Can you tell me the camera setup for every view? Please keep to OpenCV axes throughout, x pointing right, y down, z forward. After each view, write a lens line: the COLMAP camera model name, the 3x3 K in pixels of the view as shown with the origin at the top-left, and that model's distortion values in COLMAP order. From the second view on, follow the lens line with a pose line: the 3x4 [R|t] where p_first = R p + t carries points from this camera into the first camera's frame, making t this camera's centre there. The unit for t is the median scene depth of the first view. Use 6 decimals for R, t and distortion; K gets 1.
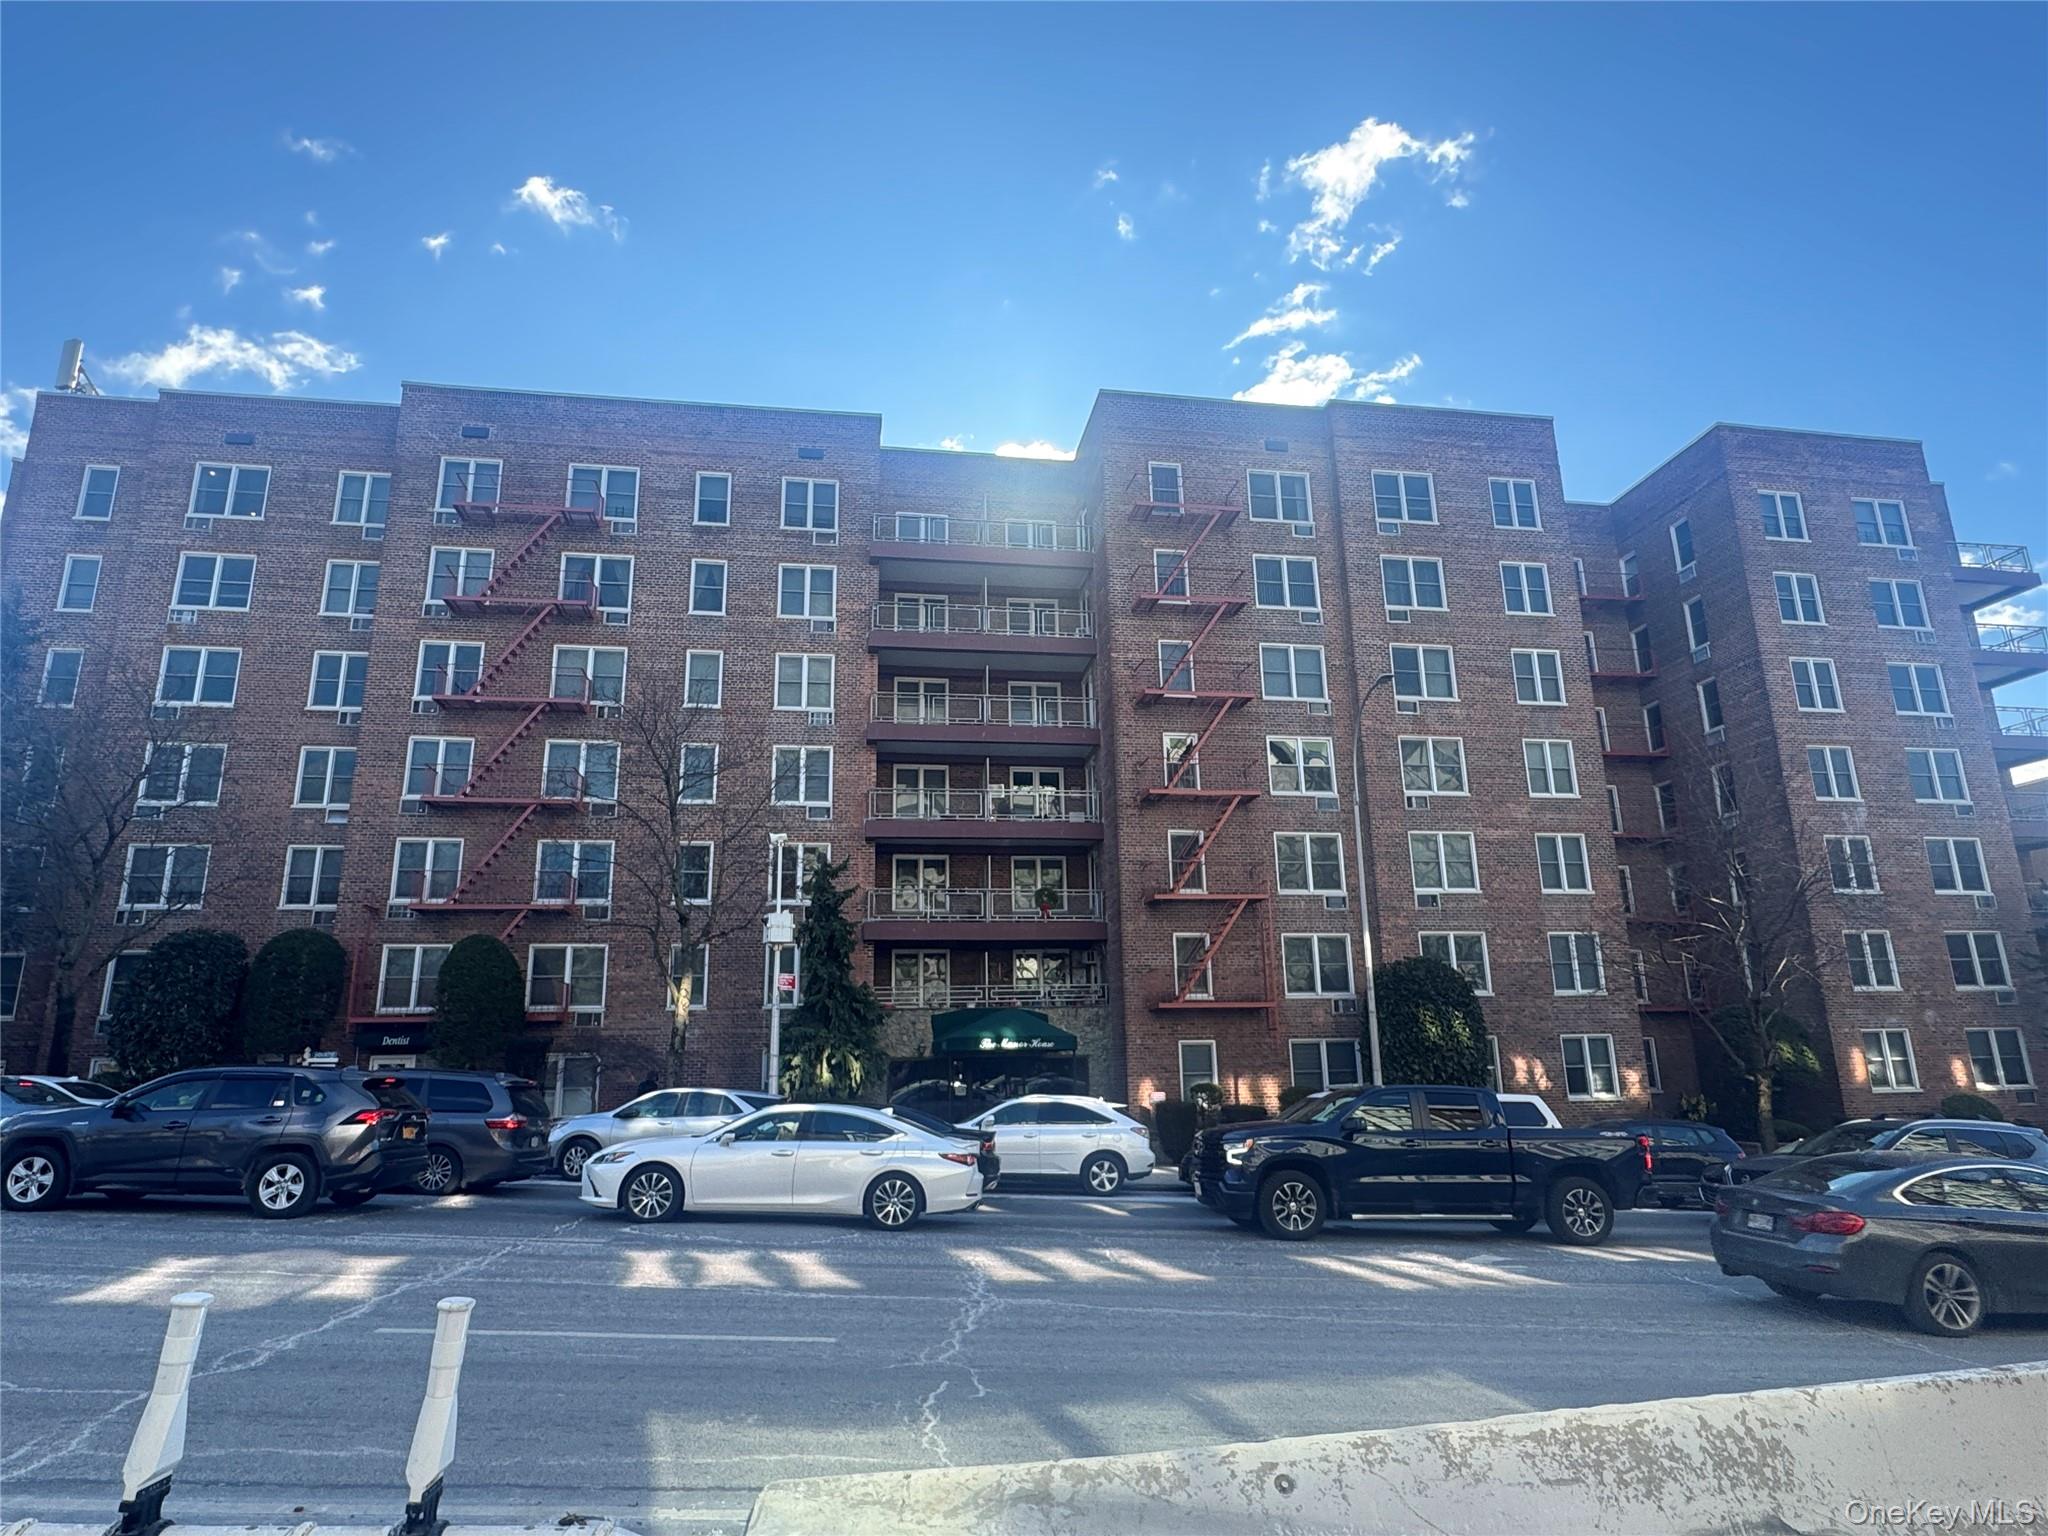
lens RADIAL K [[1221.3, 0, 1024.0], [0, 1221.3, 768.0], [0, 0, 1]] dist [0.064337, -0.063989]
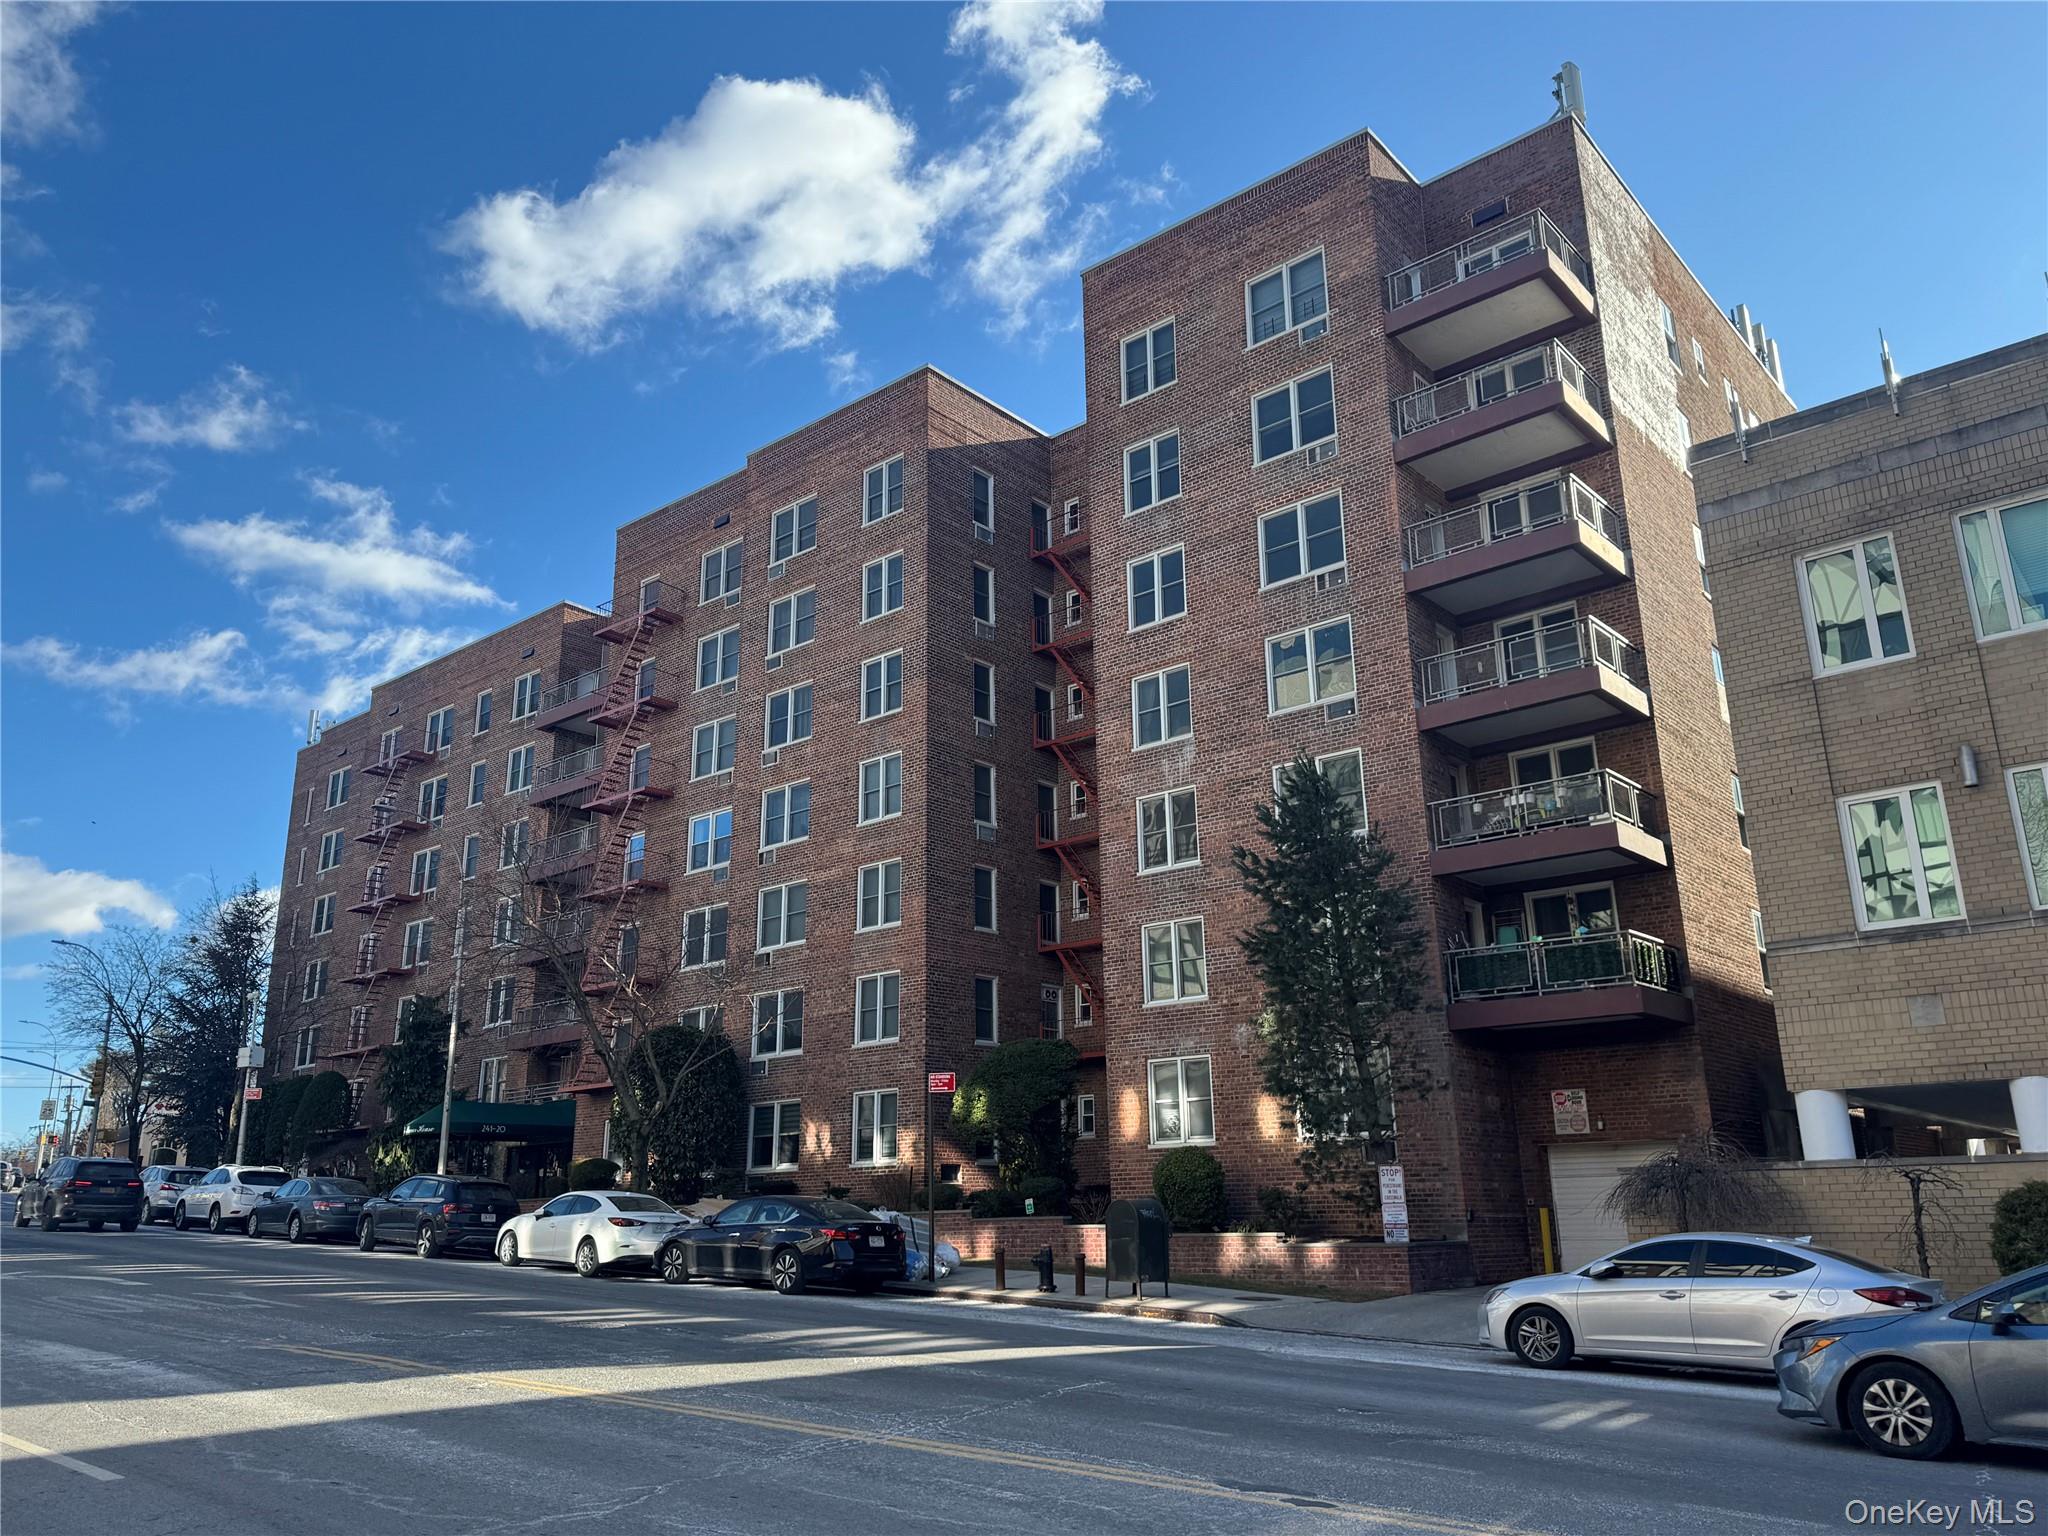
lens RADIAL K [[1512.4, 0, 1024.0], [0, 1512.4, 768.0], [0, 0, 1]] dist [0.068514, -0.001759]
pose [[0.641427, -0.212852, -0.737065, 1.287083], [0.192313, 0.974677, -0.114110, 0.128537], [0.742689, -0.068554, 0.666118, 0.363467]]
